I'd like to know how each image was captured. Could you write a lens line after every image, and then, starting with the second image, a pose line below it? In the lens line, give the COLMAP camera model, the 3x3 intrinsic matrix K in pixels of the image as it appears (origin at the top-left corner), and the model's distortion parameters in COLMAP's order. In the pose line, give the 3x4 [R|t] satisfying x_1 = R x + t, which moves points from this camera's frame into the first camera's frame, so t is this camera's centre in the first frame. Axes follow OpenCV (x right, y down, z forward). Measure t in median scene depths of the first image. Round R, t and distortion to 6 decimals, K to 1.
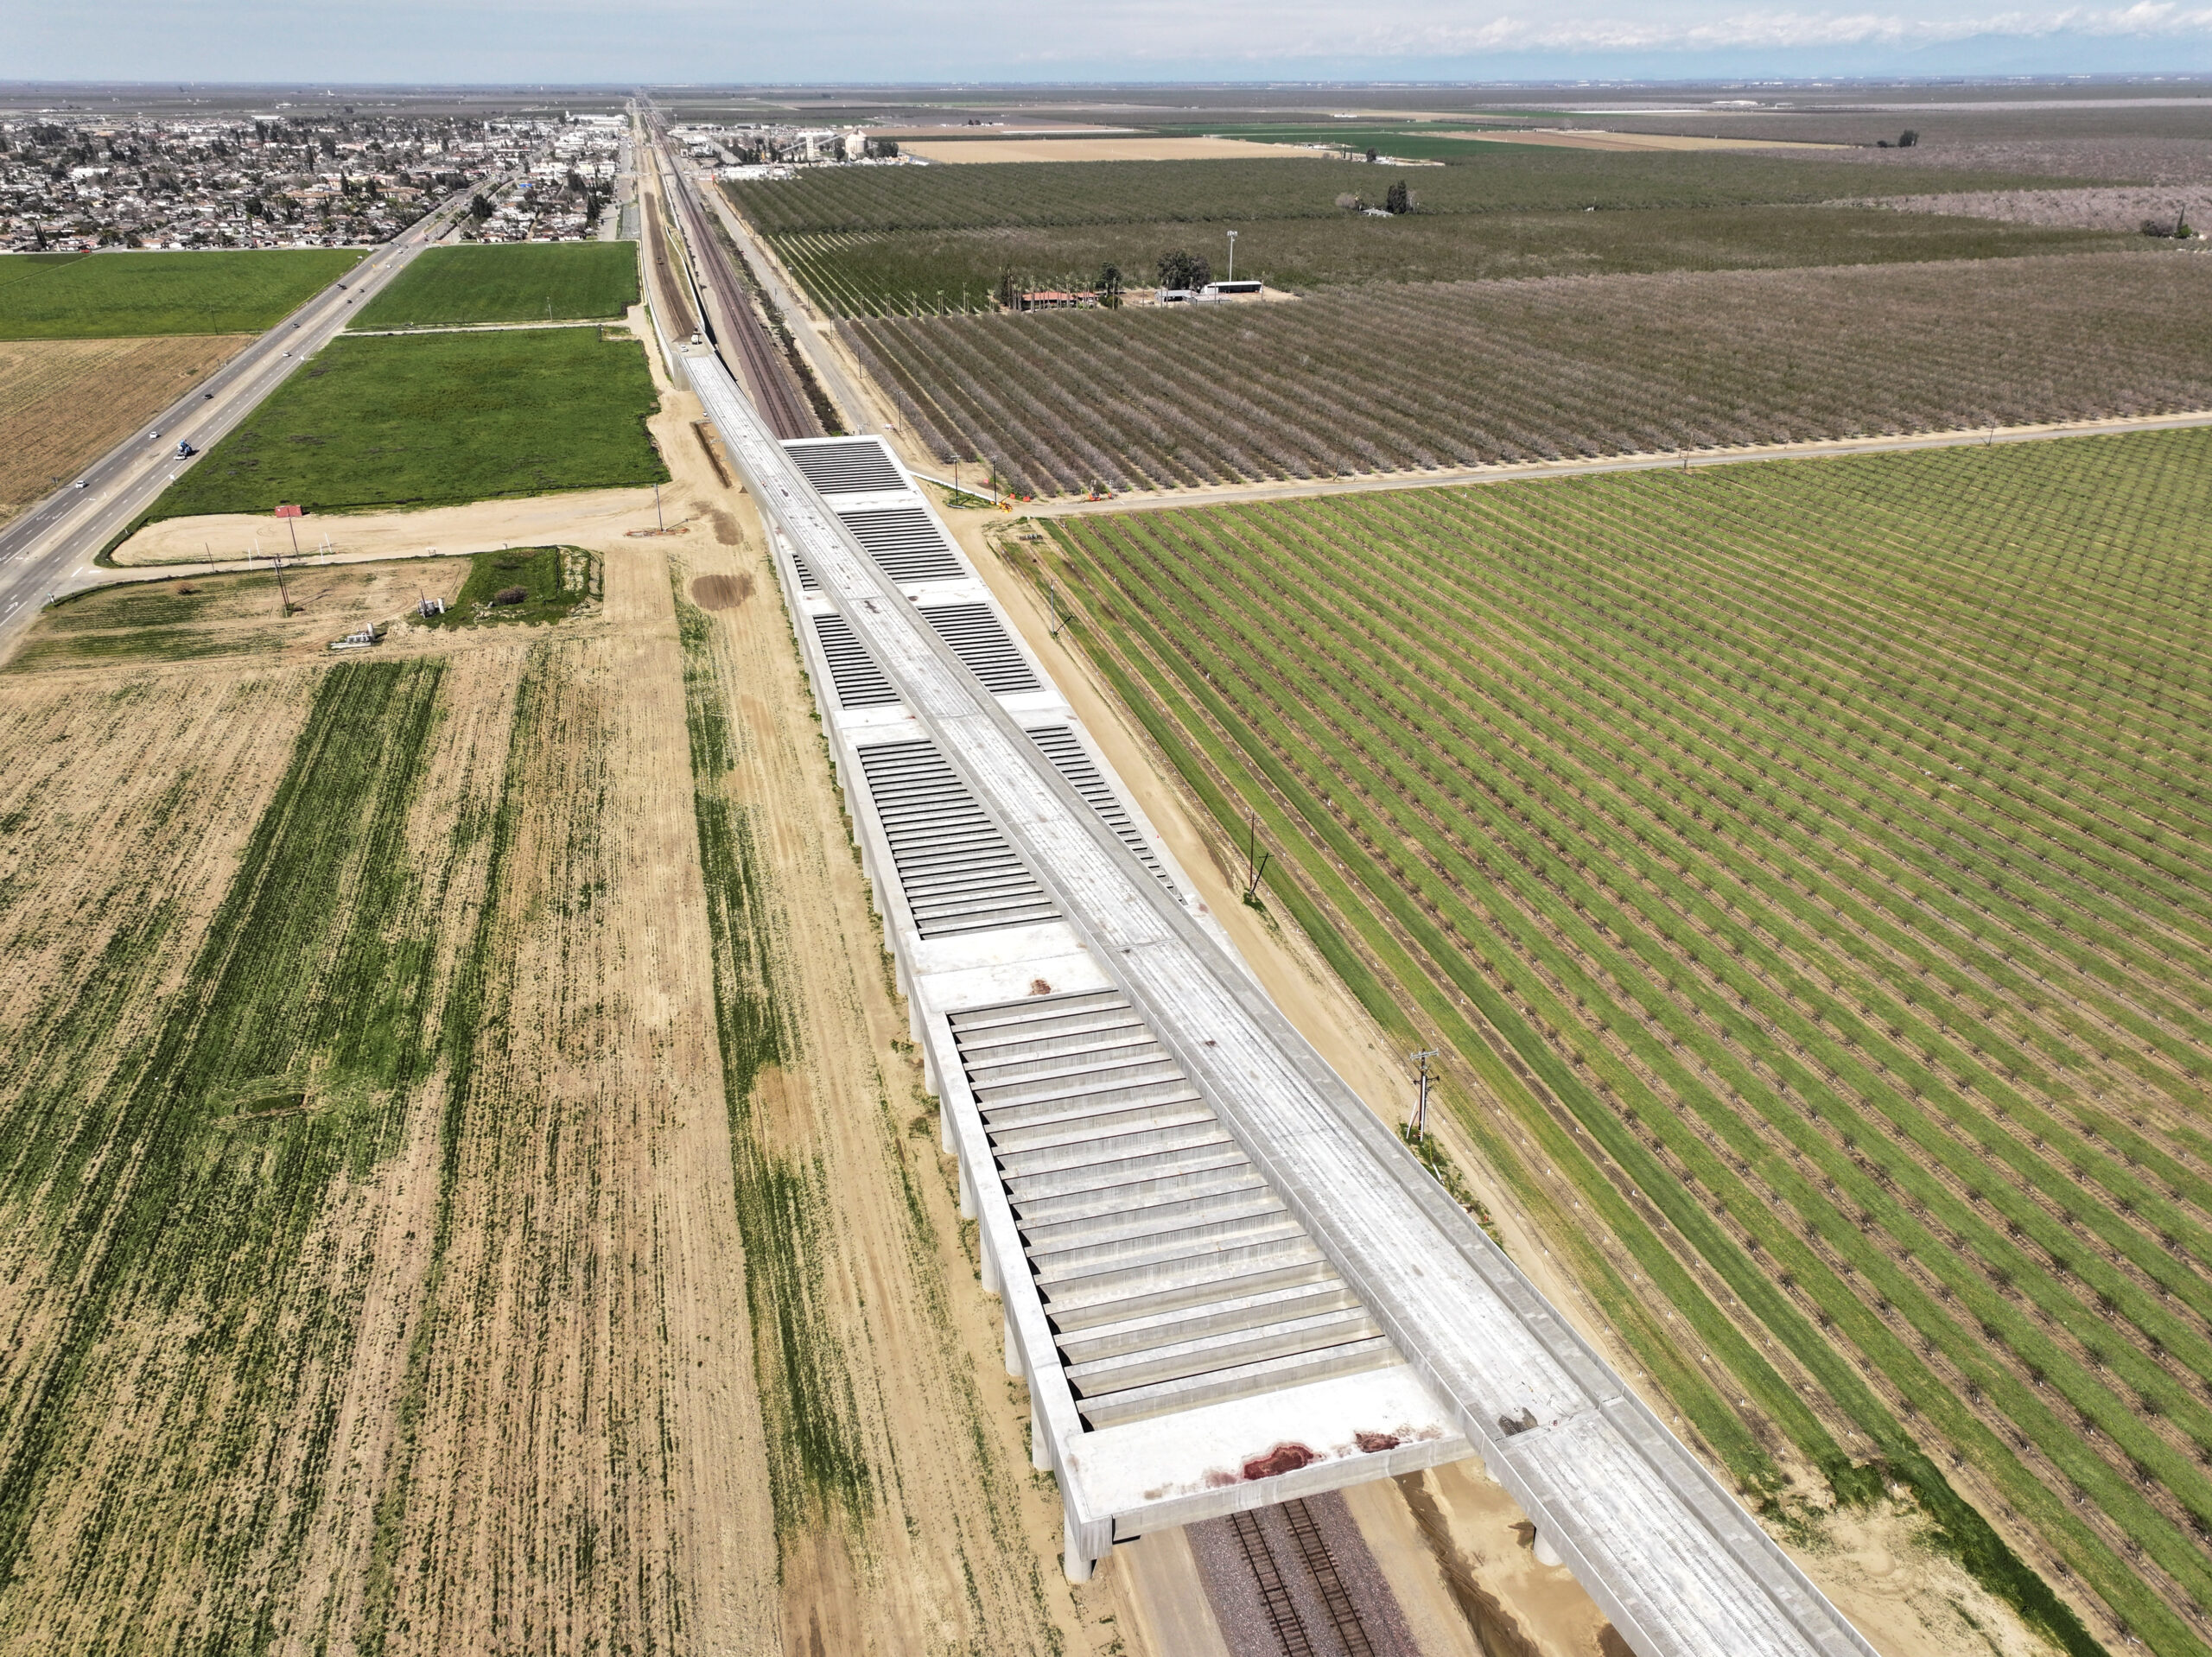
lens RADIAL K [[1549.2, 0, 1104.1], [0, 1549.2, 835.6], [0, 0, 1]] dist [-0.004002, 0.018683]
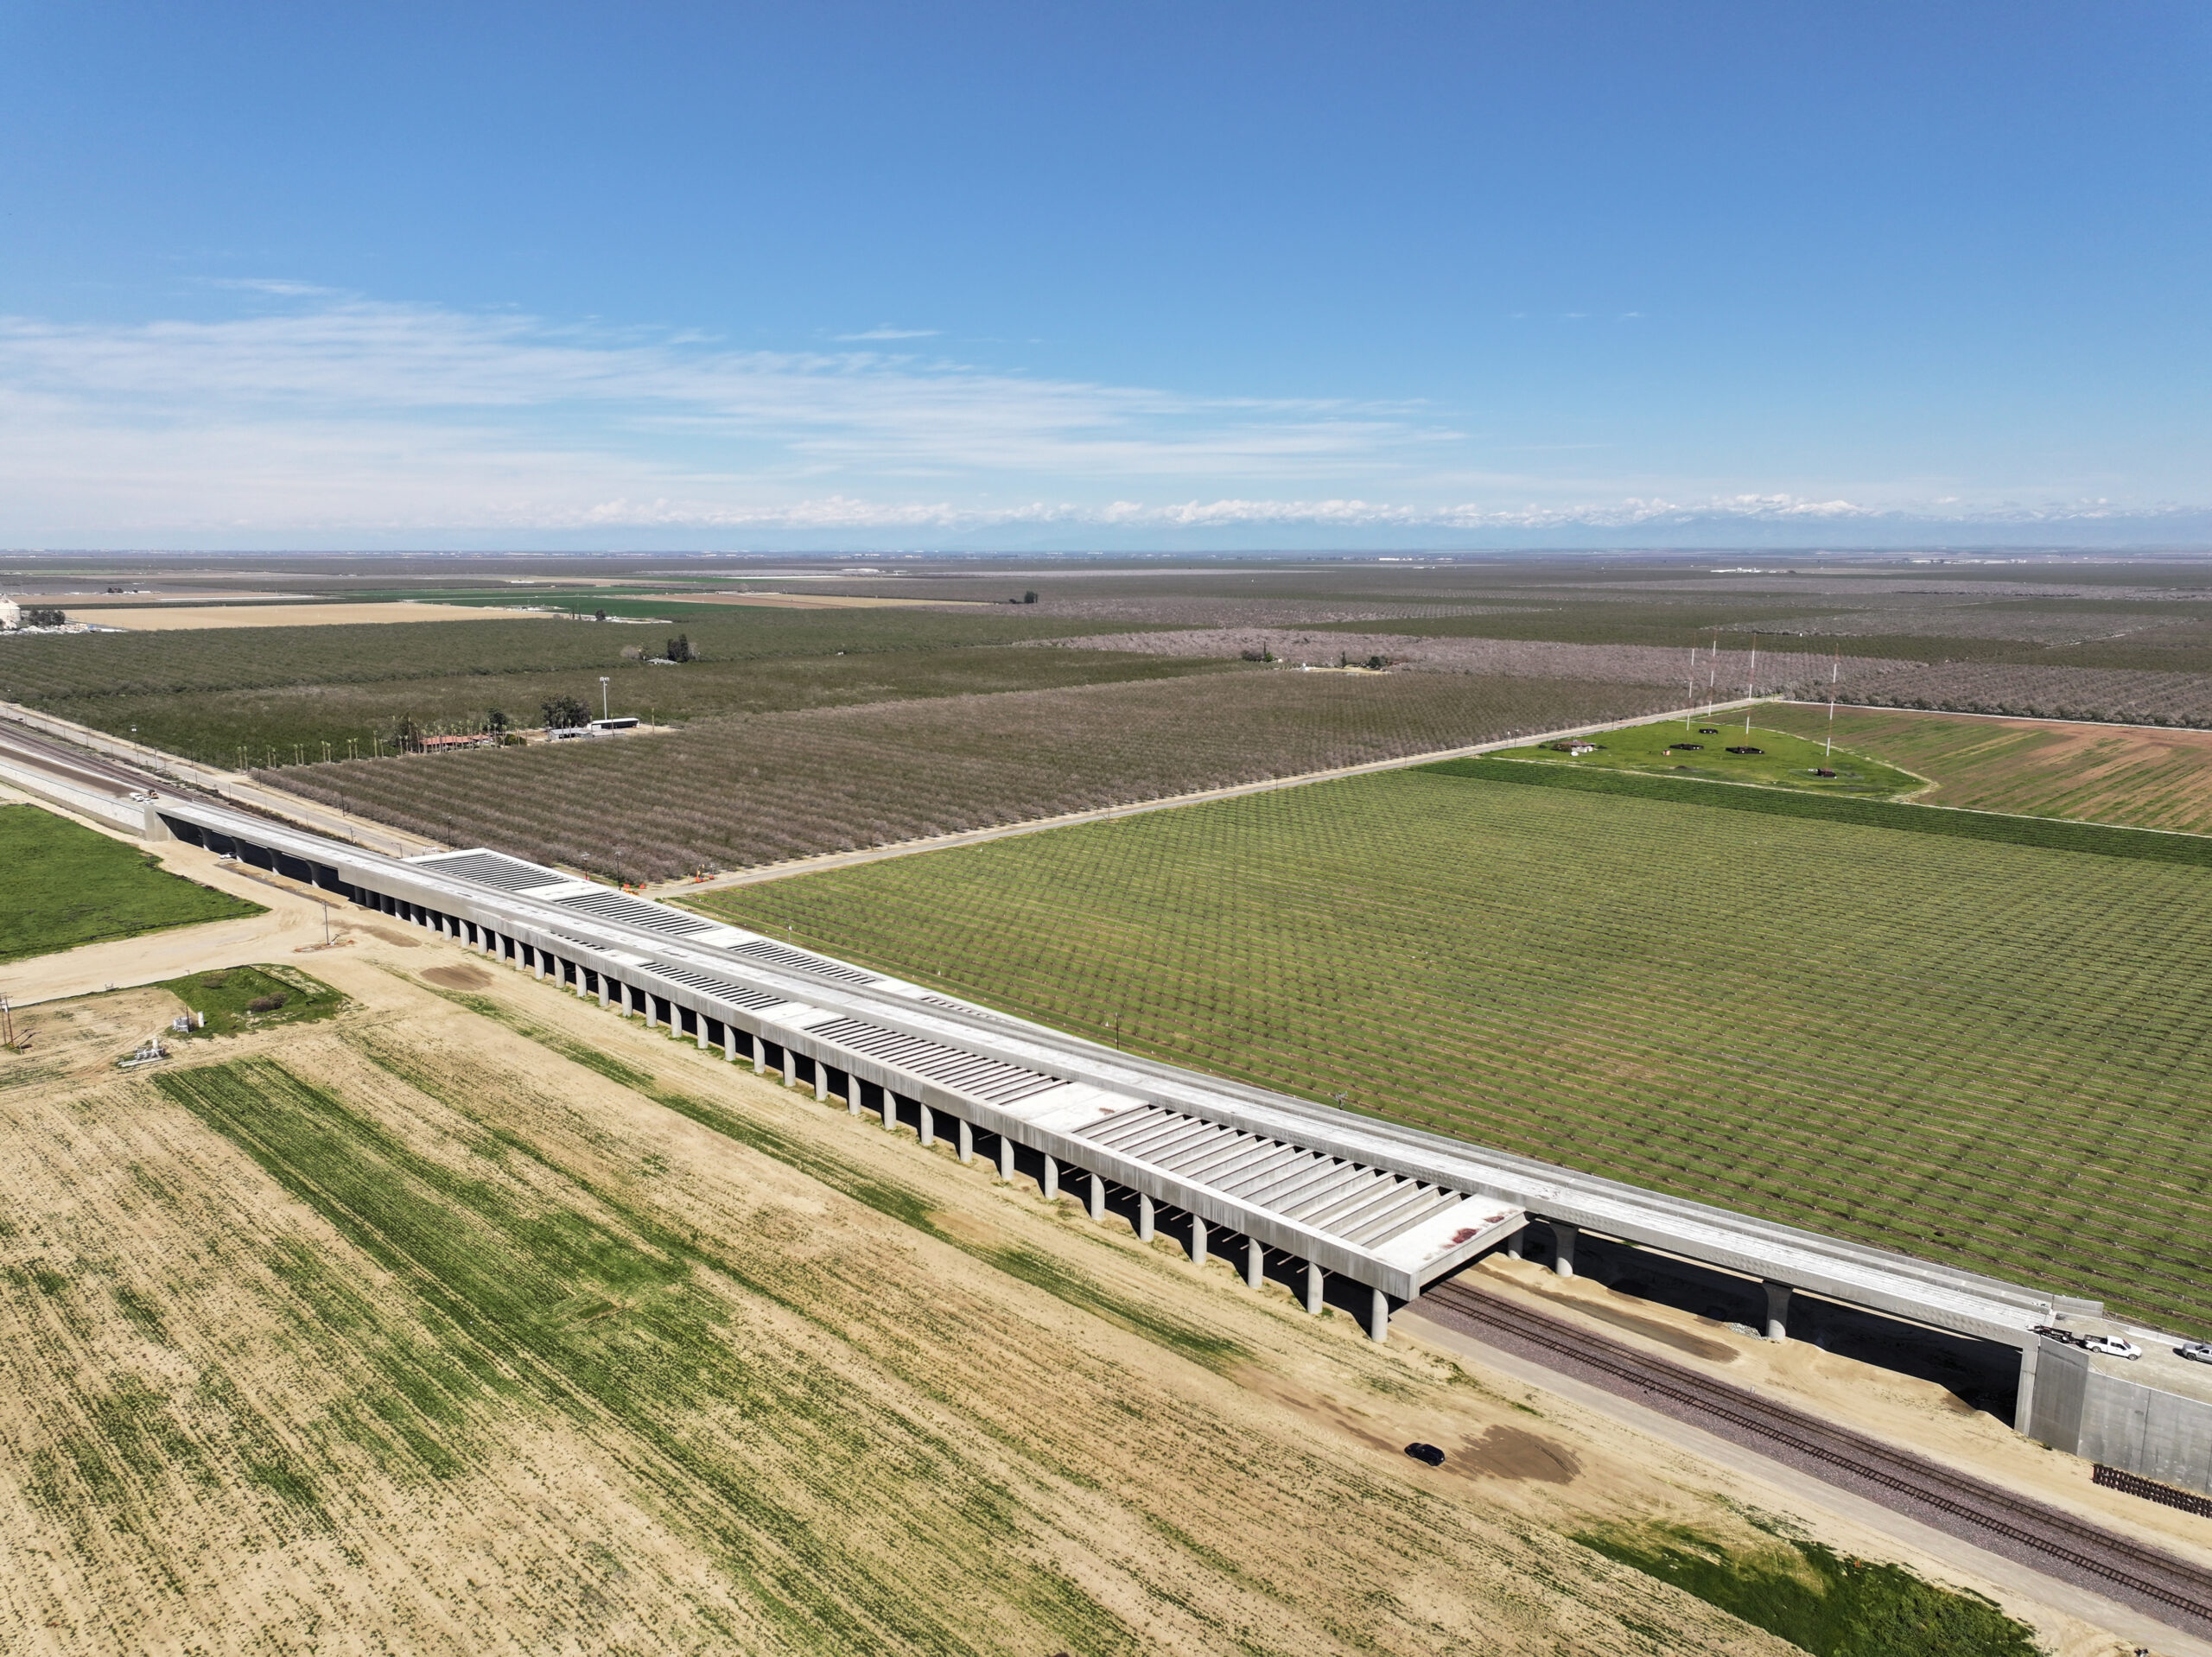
lens RADIAL K [[1553.9, 0, 1103.8], [0, 1553.9, 831.2], [0, 0, 1]] dist [-0.010528, 0.028564]
pose [[0.866793, -0.084754, 0.491413, -0.494322], [0.215029, 0.952652, -0.214982, 0.104956], [-0.449925, 0.292013, 0.843976, -0.233780]]
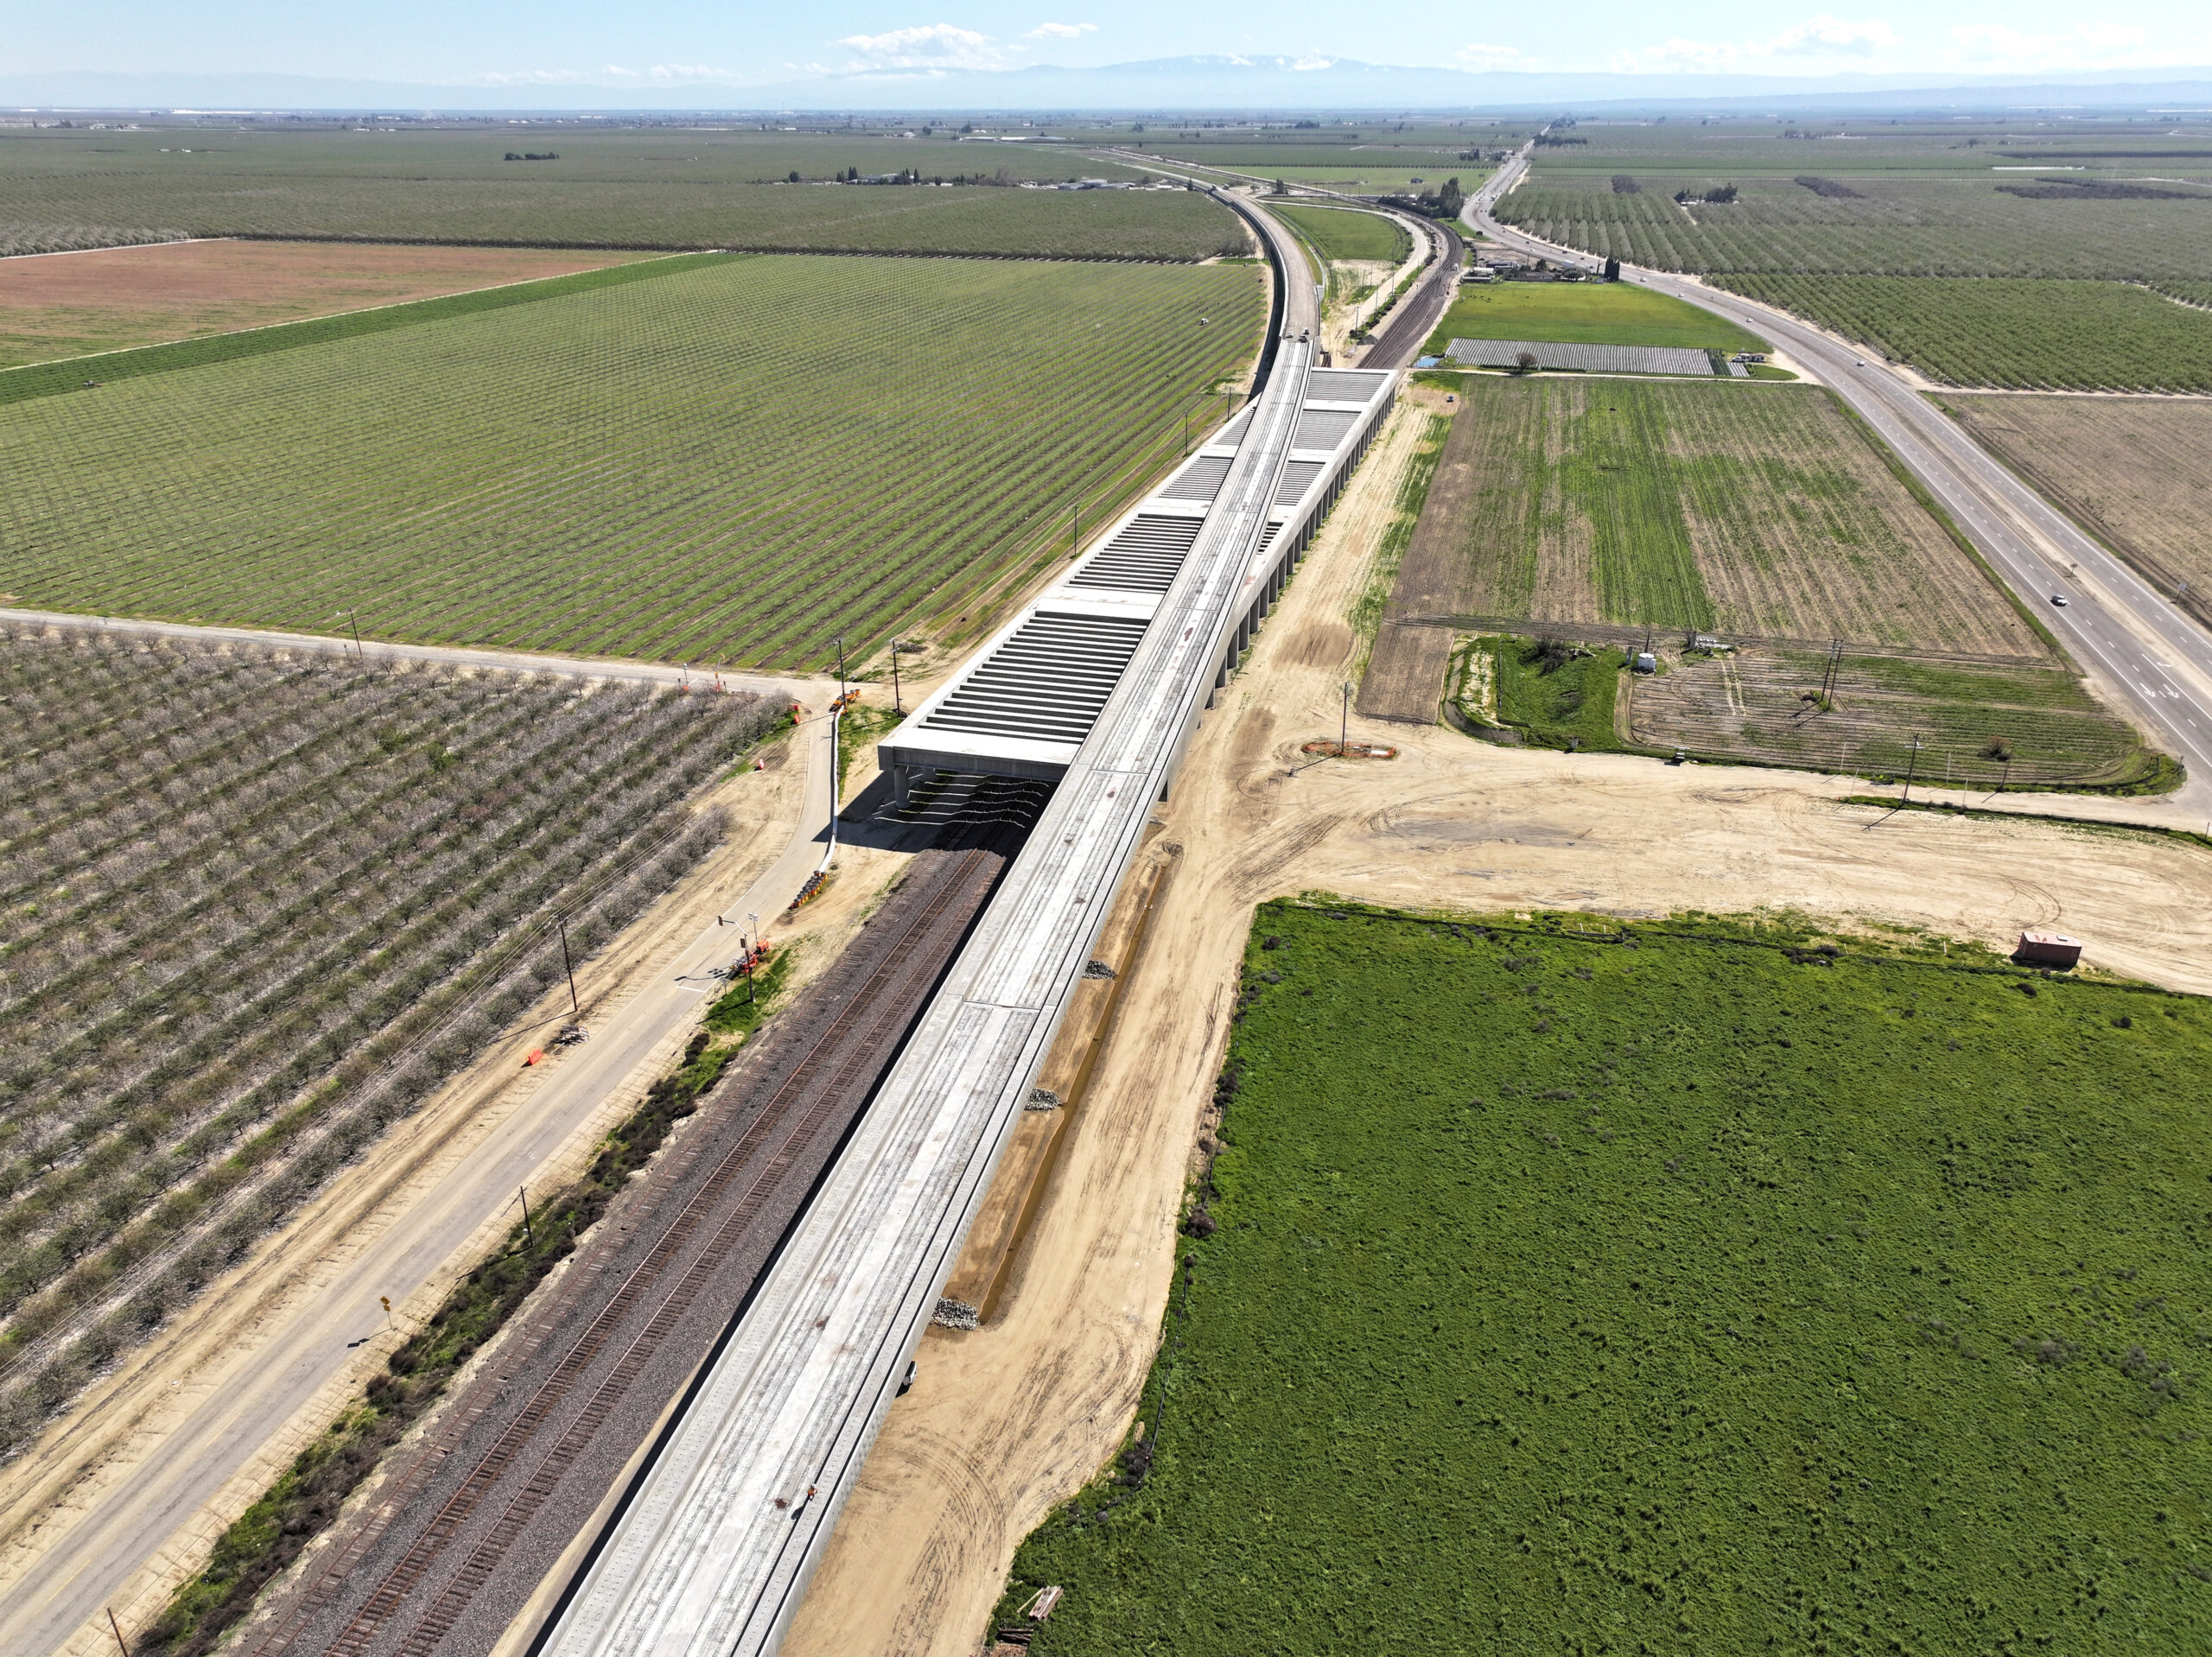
lens RADIAL K [[1554.6, 0, 1103.4], [0, 1554.6, 824.6], [0, 0, 1]] dist [-0.007212, 0.023467]
pose [[-0.858518, -0.213539, 0.466206, -0.738255], [0.230174, 0.651952, 0.722481, -0.970860], [-0.458222, 0.727571, -0.510561, 2.029159]]
